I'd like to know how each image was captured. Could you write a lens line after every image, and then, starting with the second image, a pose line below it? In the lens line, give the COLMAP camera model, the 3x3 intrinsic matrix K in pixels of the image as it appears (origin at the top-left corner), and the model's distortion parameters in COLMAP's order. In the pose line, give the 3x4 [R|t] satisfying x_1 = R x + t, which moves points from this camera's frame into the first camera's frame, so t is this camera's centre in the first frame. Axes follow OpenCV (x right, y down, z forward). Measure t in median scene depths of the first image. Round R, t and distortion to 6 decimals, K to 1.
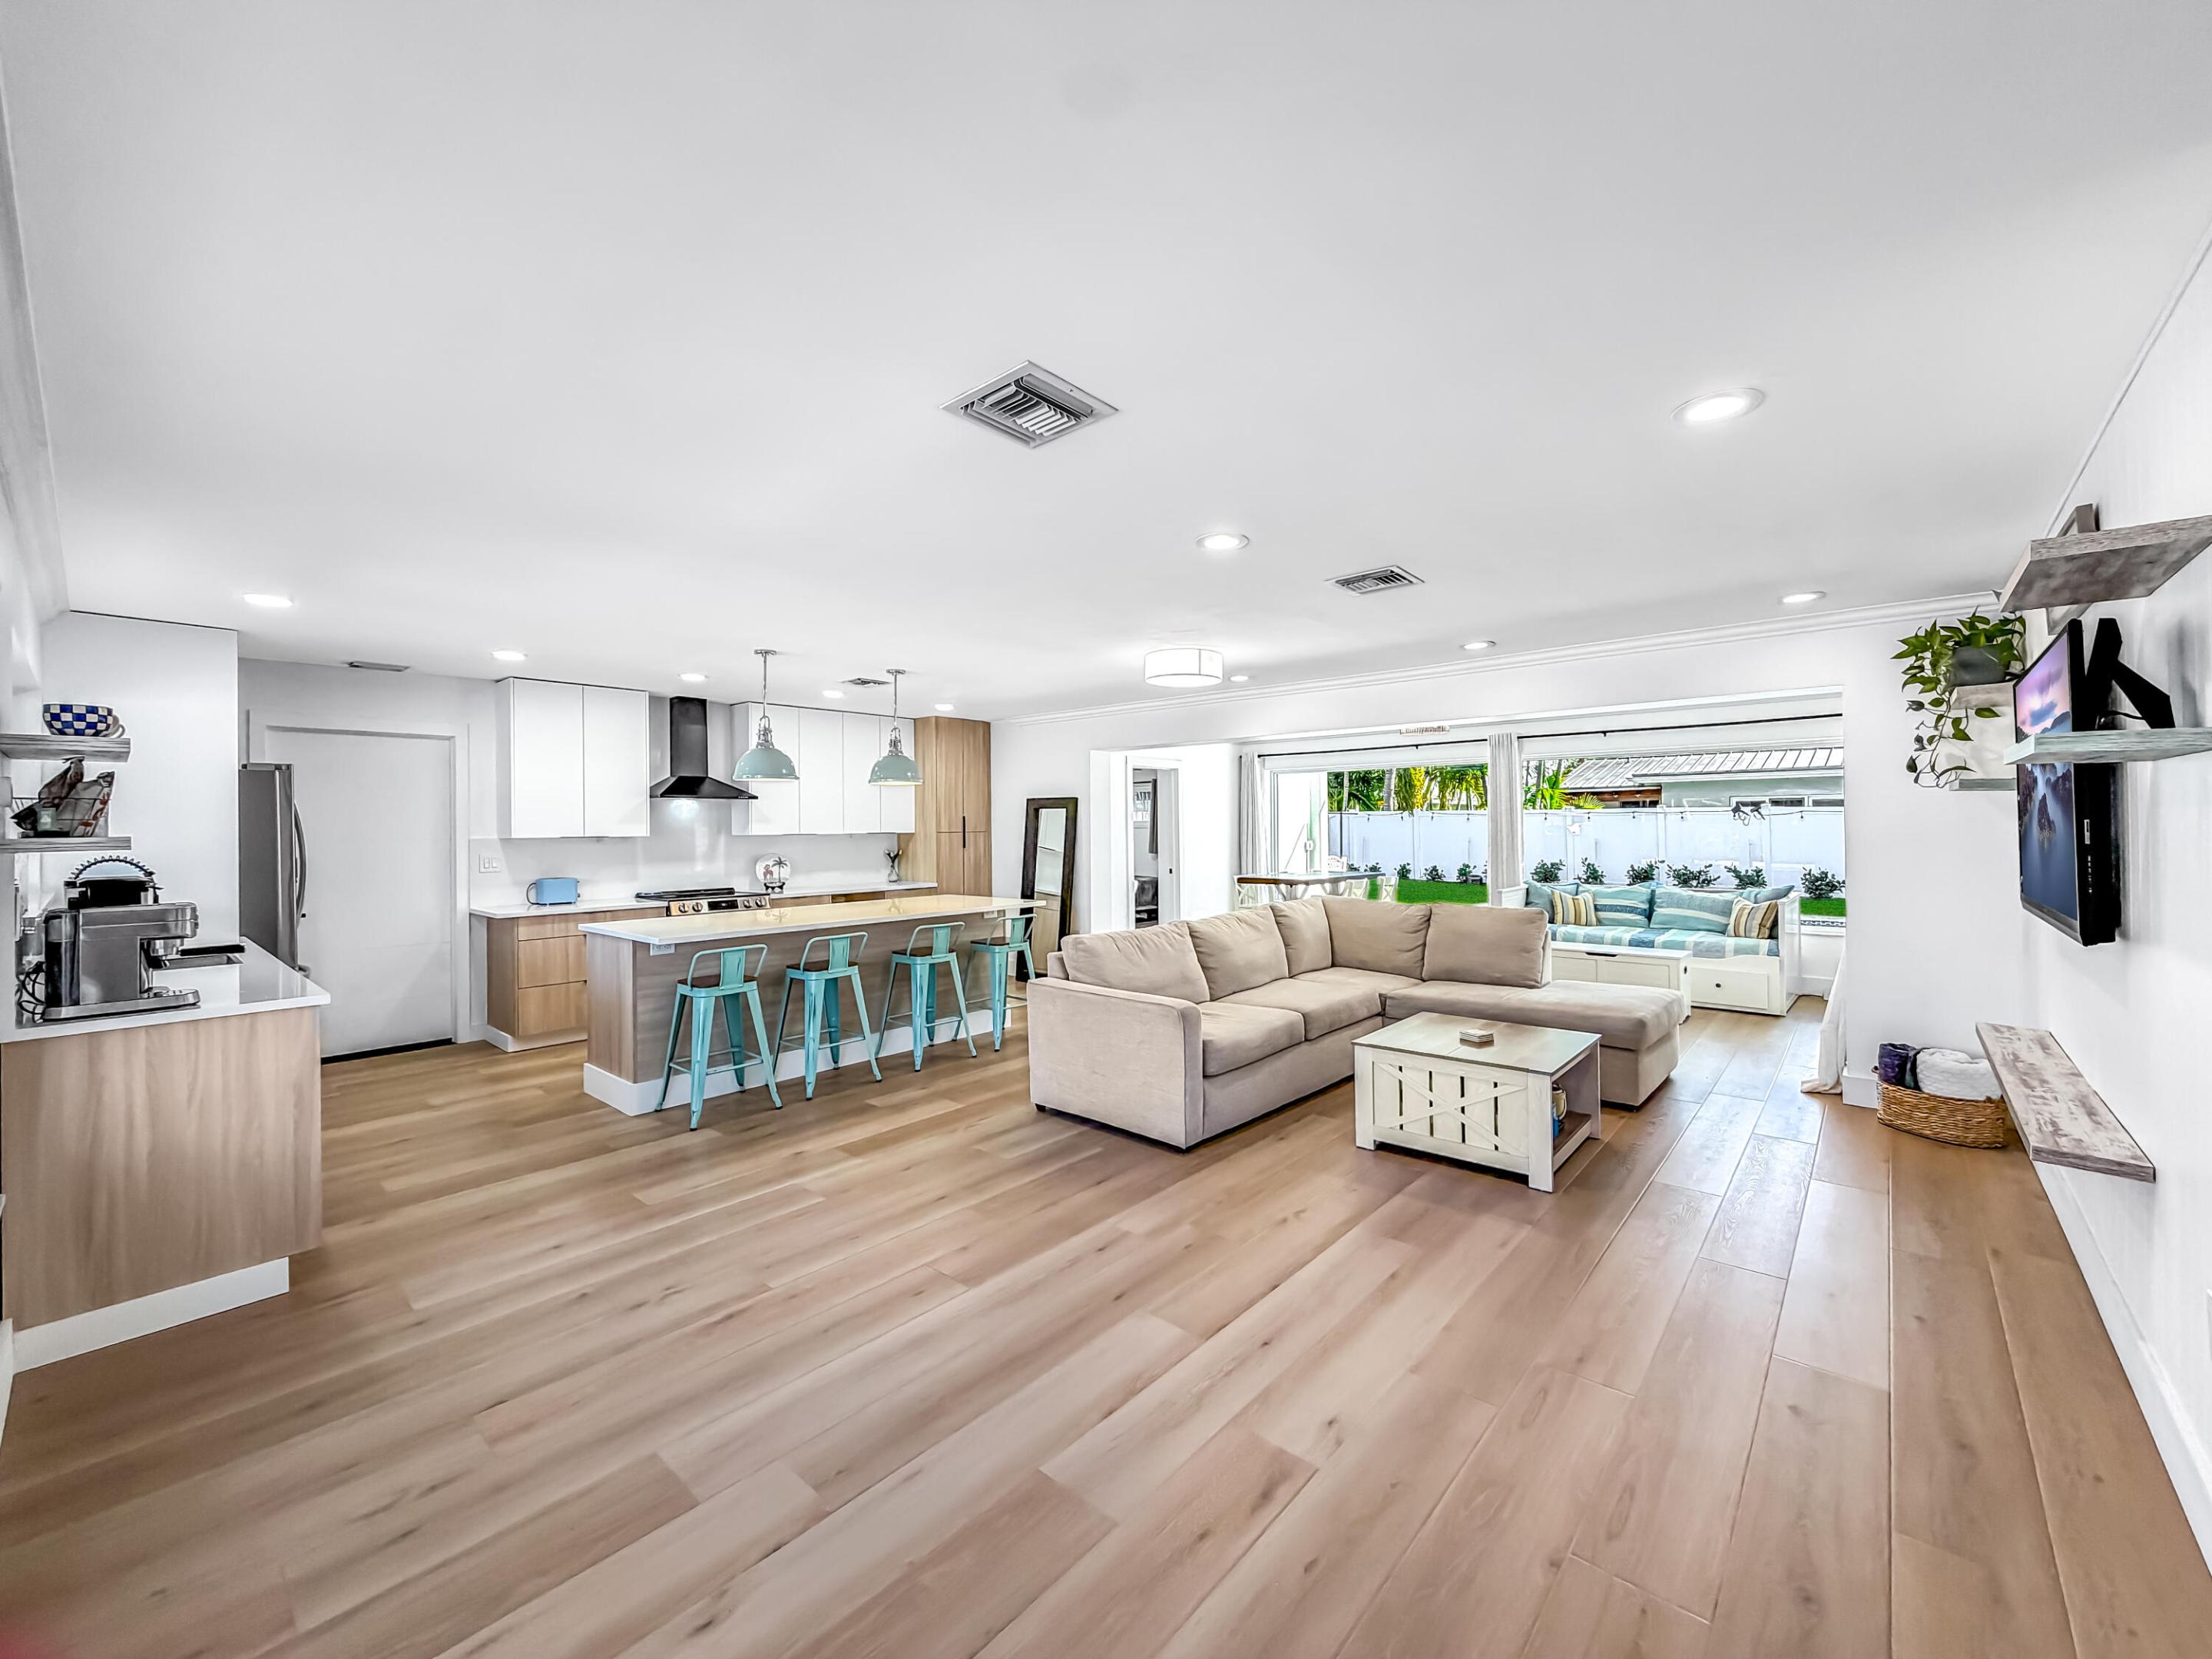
lens RADIAL K [[886.7, 0, 1097.7], [0, 886.7, 825.1], [0, 0, 1]] dist [-0.002498, -0.000104]
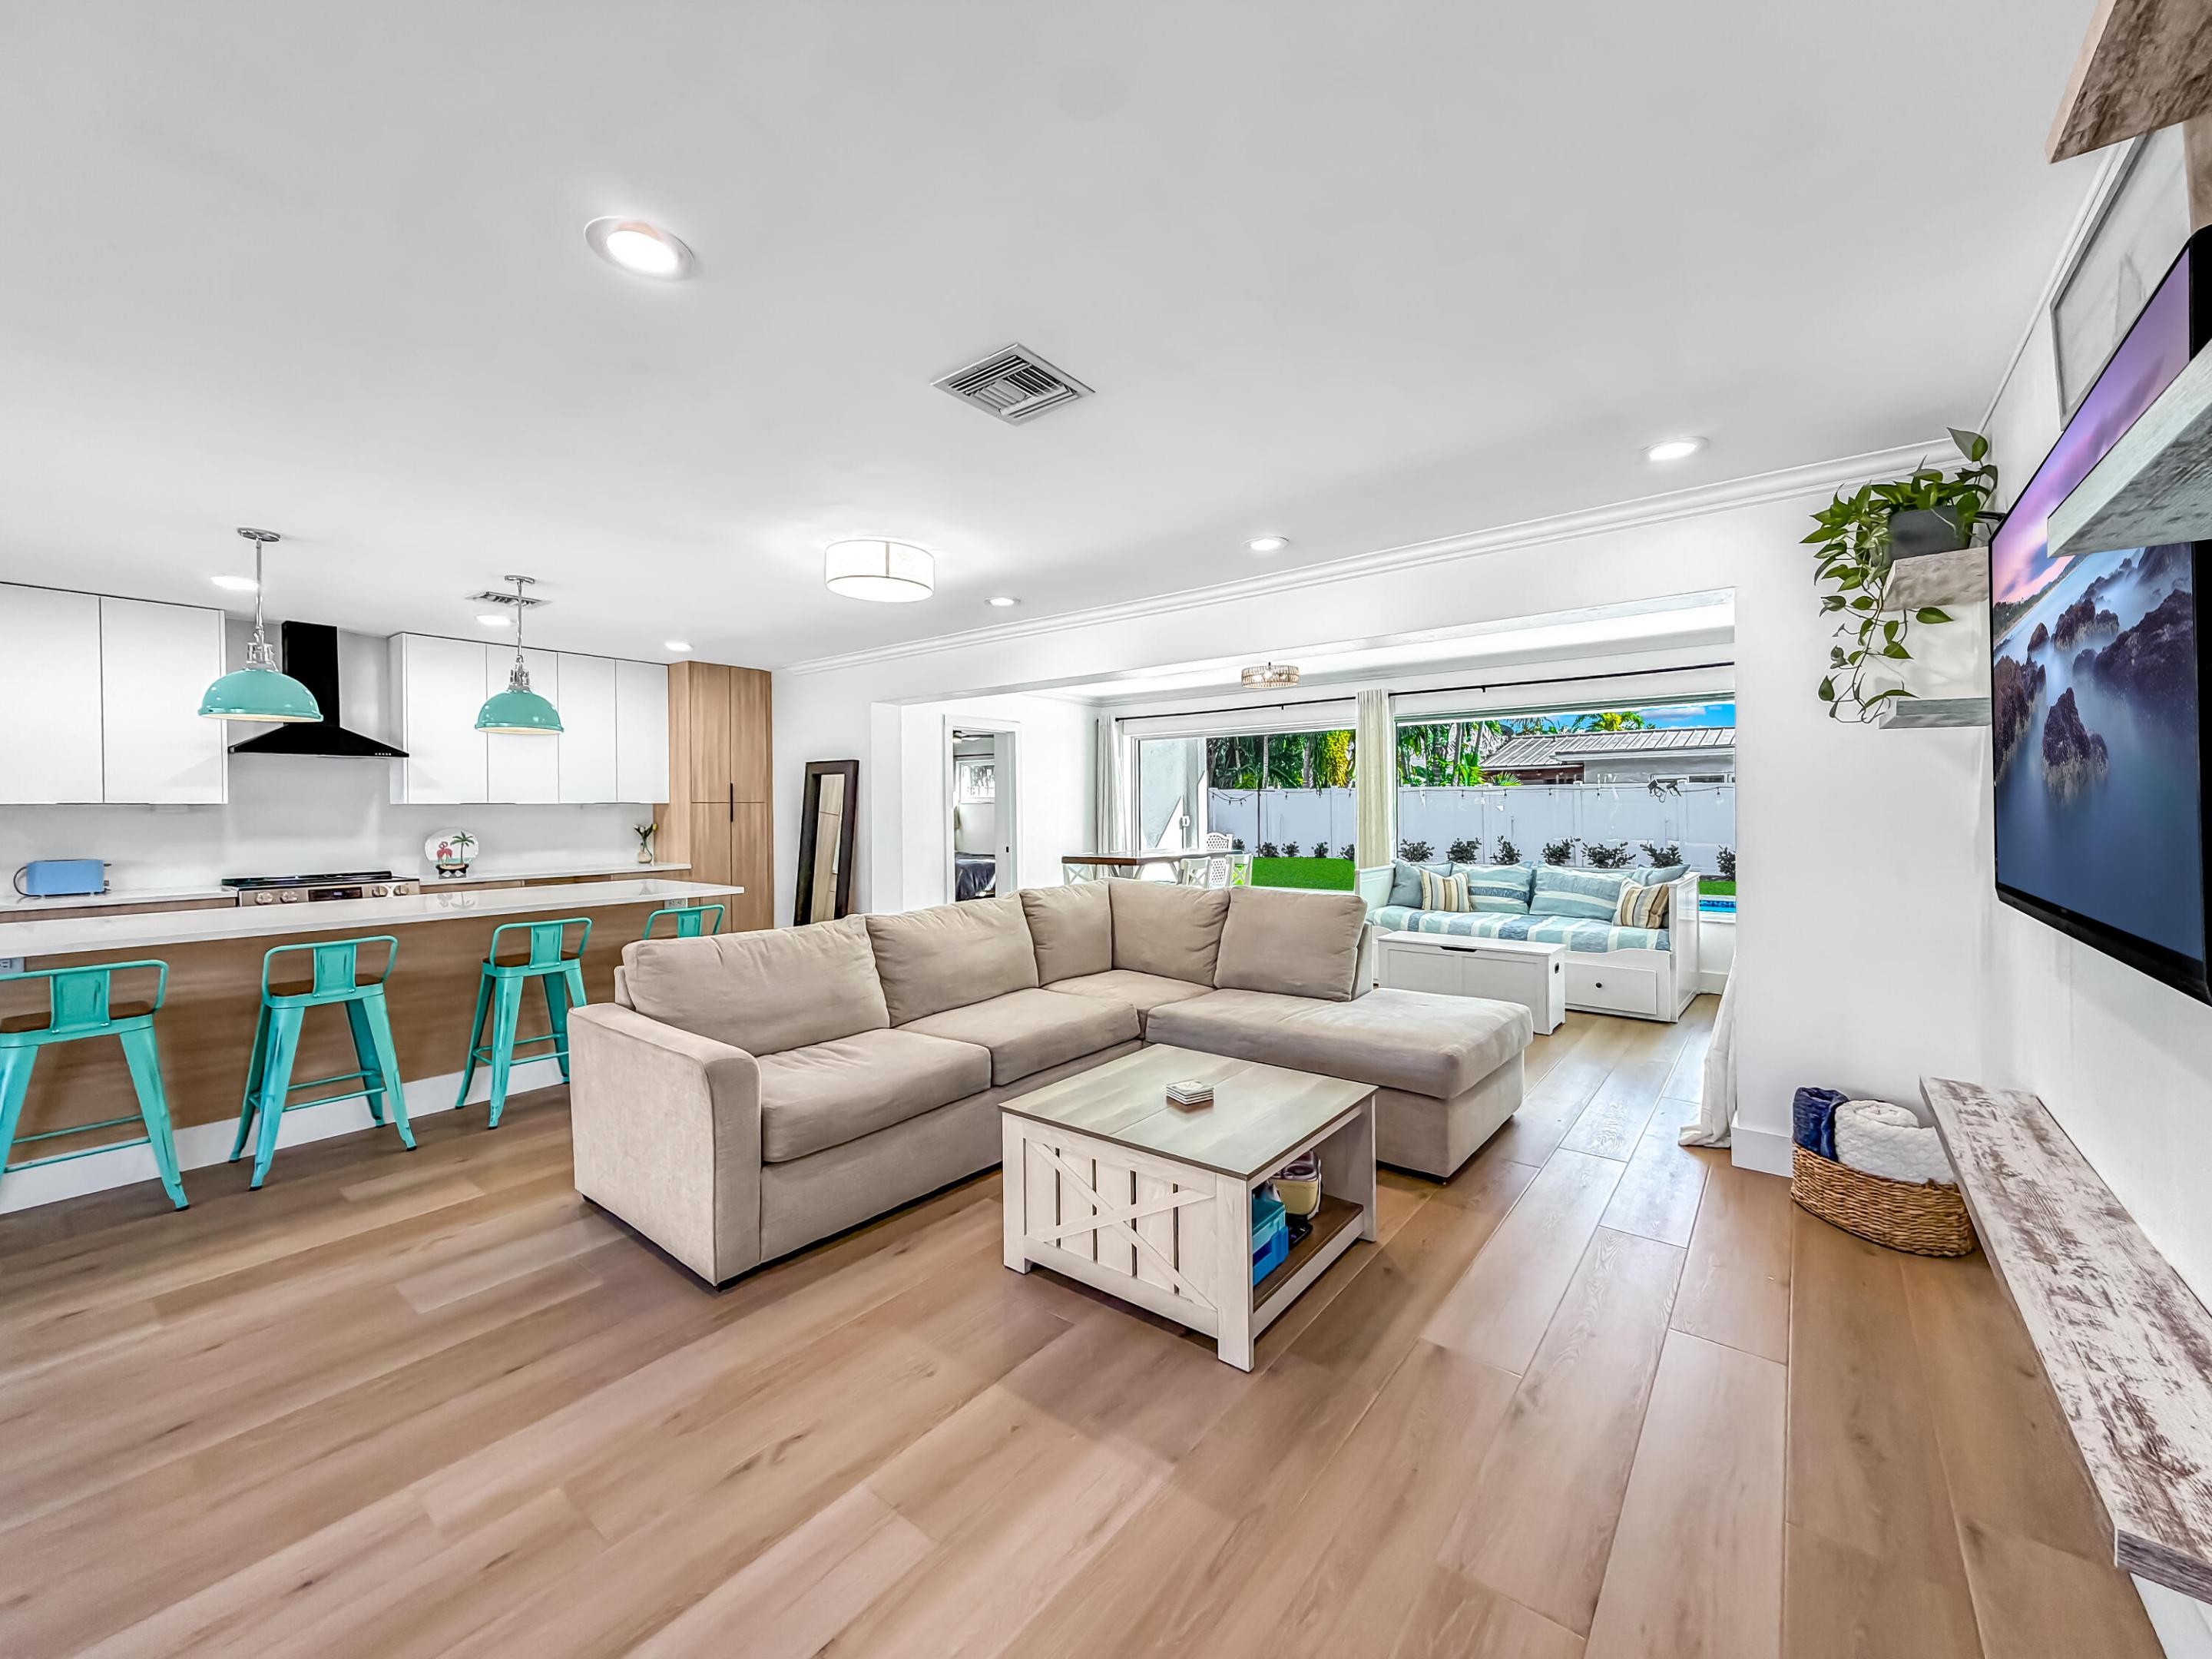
lens RADIAL K [[872.5, 0, 1104.6], [0, 872.5, 814.9], [0, 0, 1]] dist [0.014699, 0.000152]
pose [[0.998474, 0.000215, 0.055229, 0.216116], [-0.000767, 0.999950, 0.009977, 0.015479], [-0.055224, -0.010005, 0.998424, 0.232331]]
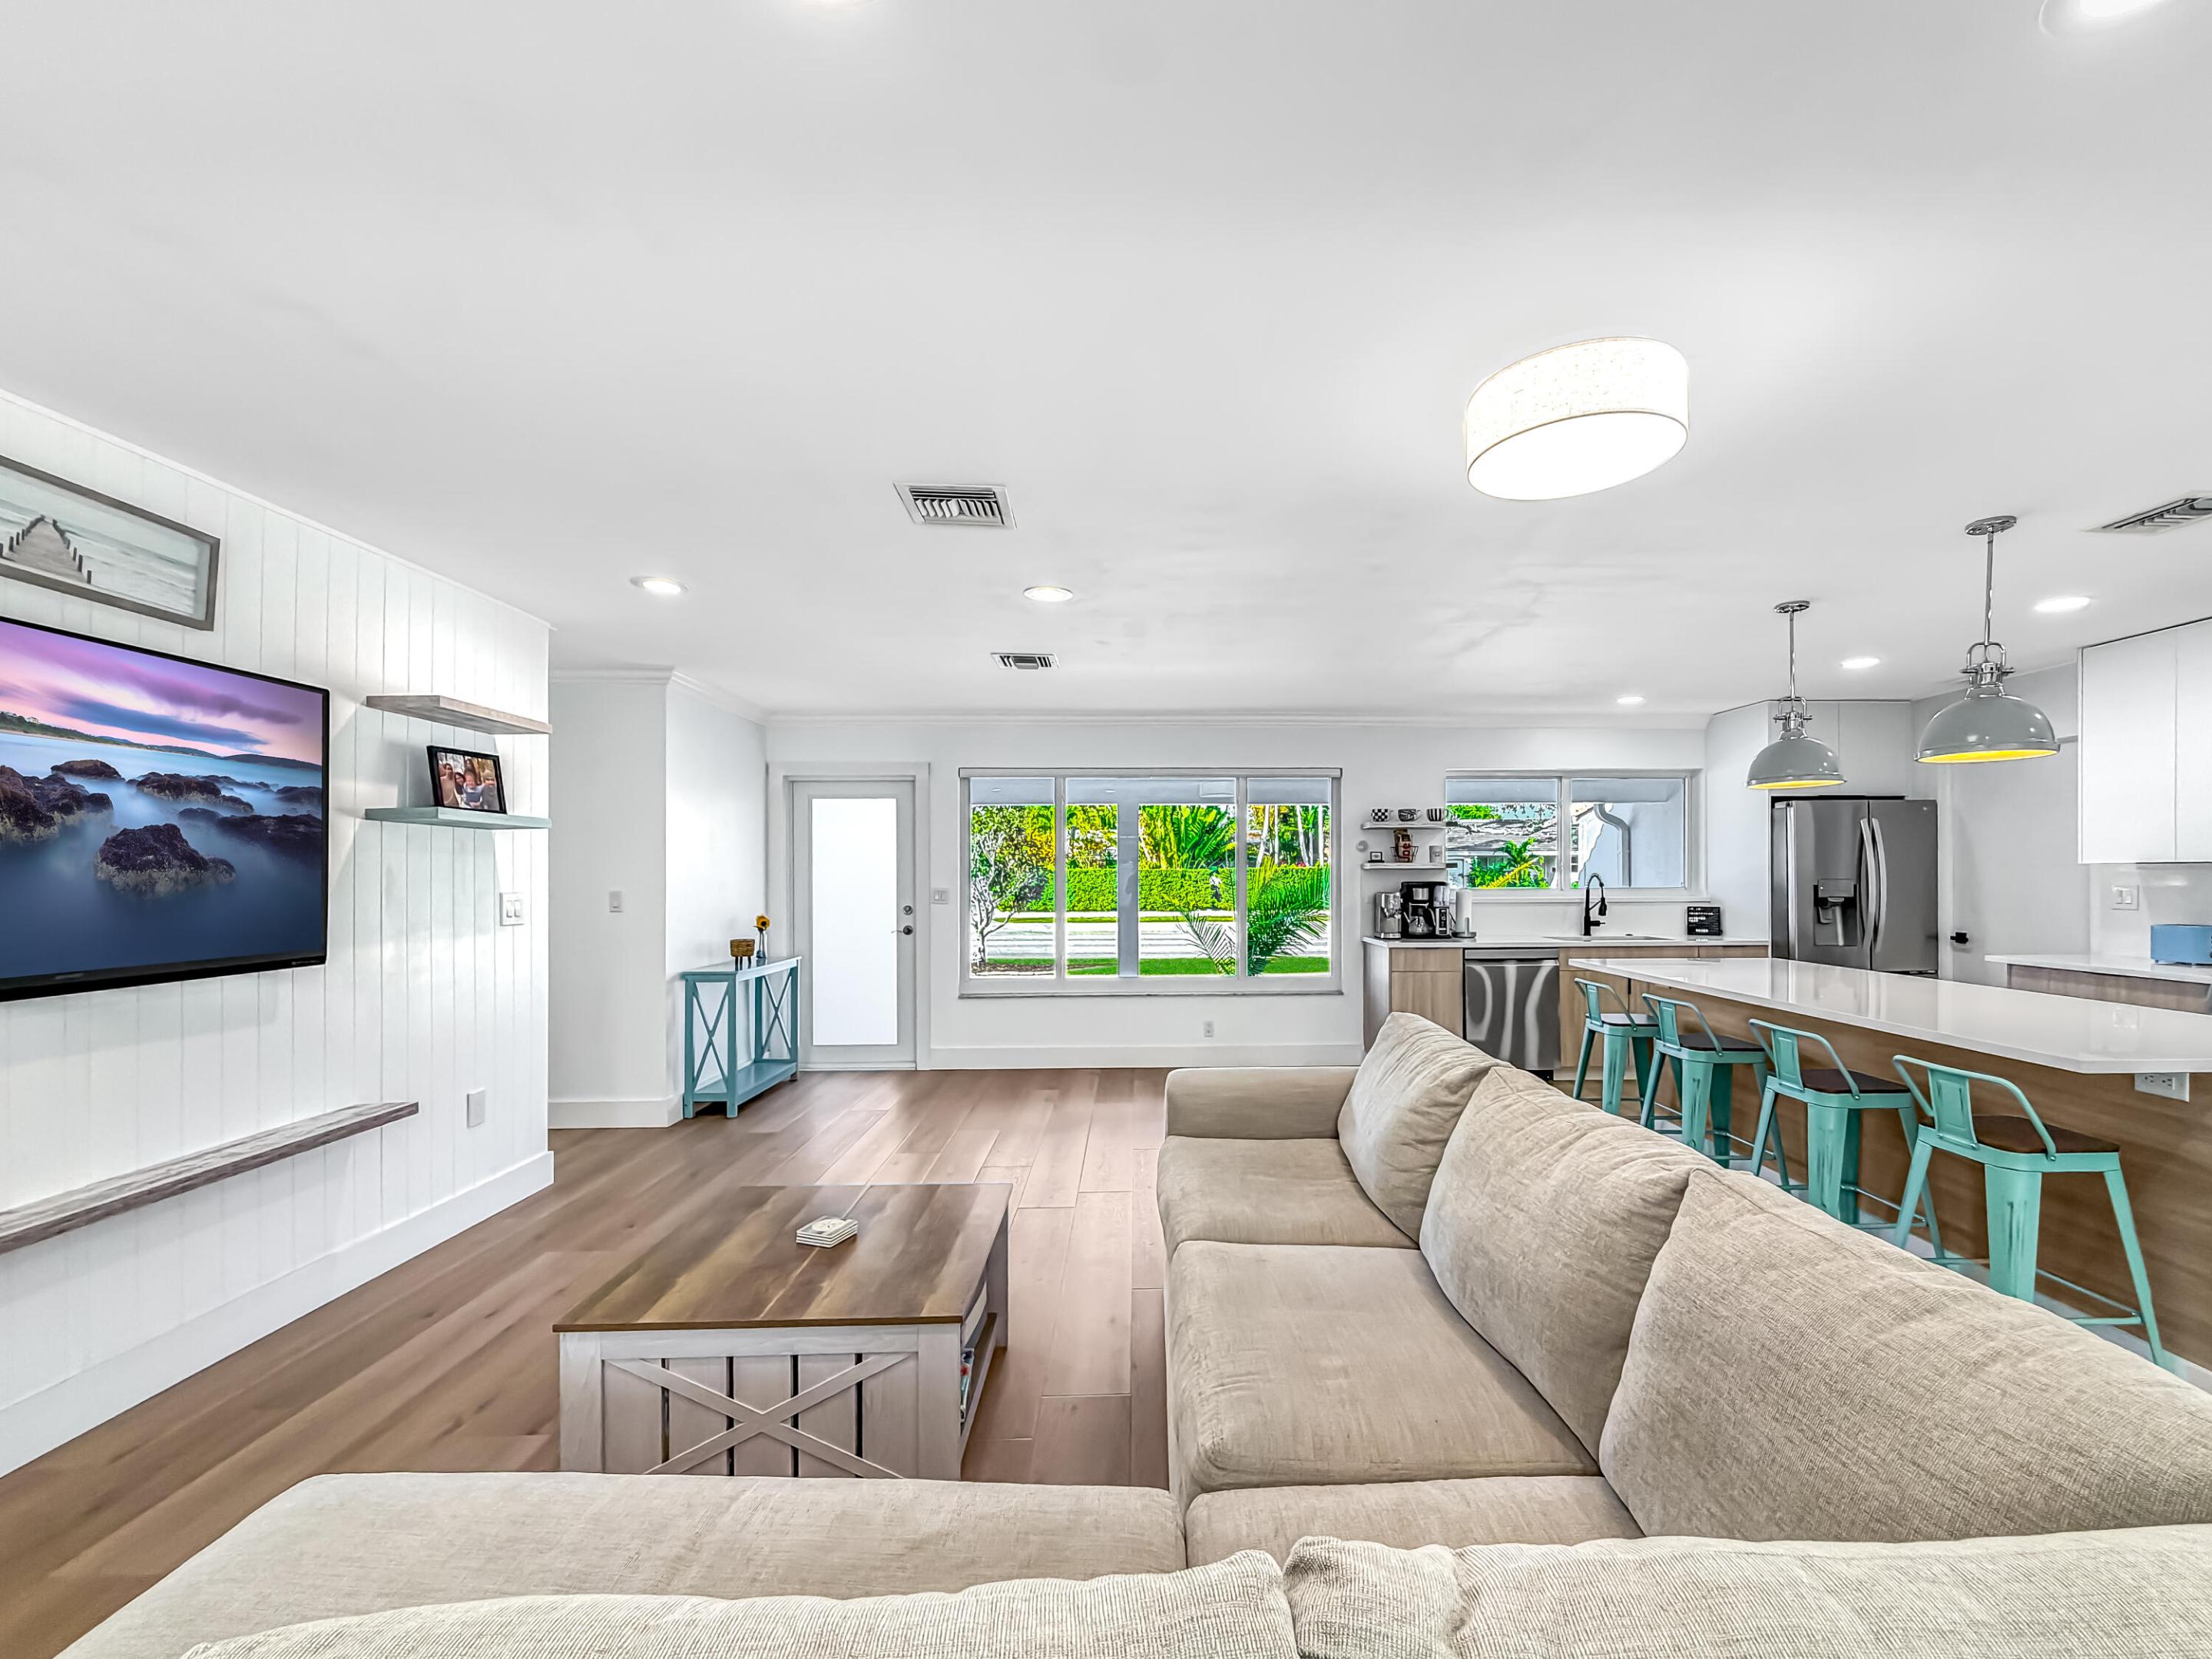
lens RADIAL K [[934.0, 0, 1164.8], [0, 934.0, 871.2], [0, 0, 1]] dist [0.000005, 0.000141]
pose [[-0.724558, 0.010468, -0.689134, 0.448378], [0.011125, 0.999932, 0.003493, 0.009280], [0.689124, -0.005136, -0.724625, 1.037114]]
